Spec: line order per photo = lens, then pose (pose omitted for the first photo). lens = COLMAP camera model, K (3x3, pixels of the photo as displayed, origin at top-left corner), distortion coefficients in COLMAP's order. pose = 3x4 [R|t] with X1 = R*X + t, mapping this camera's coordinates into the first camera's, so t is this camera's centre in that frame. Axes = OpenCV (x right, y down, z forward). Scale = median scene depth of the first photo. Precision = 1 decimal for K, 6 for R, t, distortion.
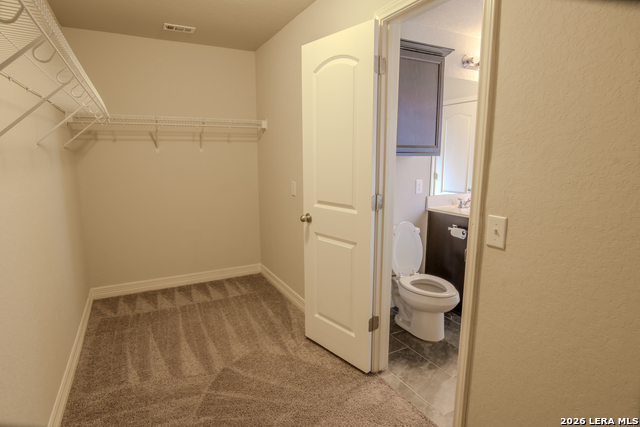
lens RADIAL K [[346.4, 0, 320.0], [0, 346.4, 213.5], [0, 0, 1]] dist [-0.036312, 0.000099]
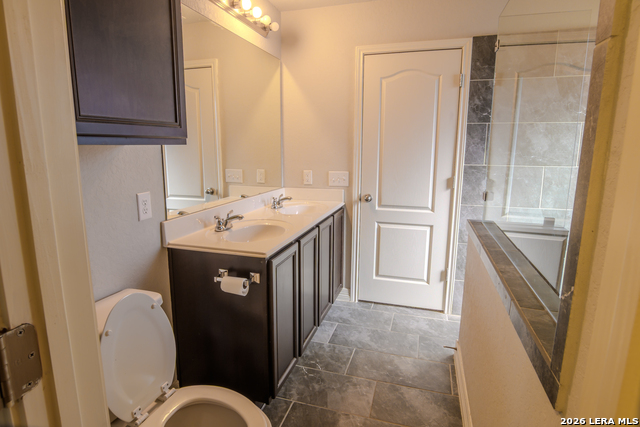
lens RADIAL K [[356.8, 0, 320.0], [0, 356.8, 213.5], [0, 0, 1]] dist [0.001070, 0.000226]
pose [[0.704872, -0.120817, 0.698970, 0.107994], [0.104418, 0.992326, 0.066223, -0.078808], [-0.701607, 0.026306, 0.712079, 0.476152]]
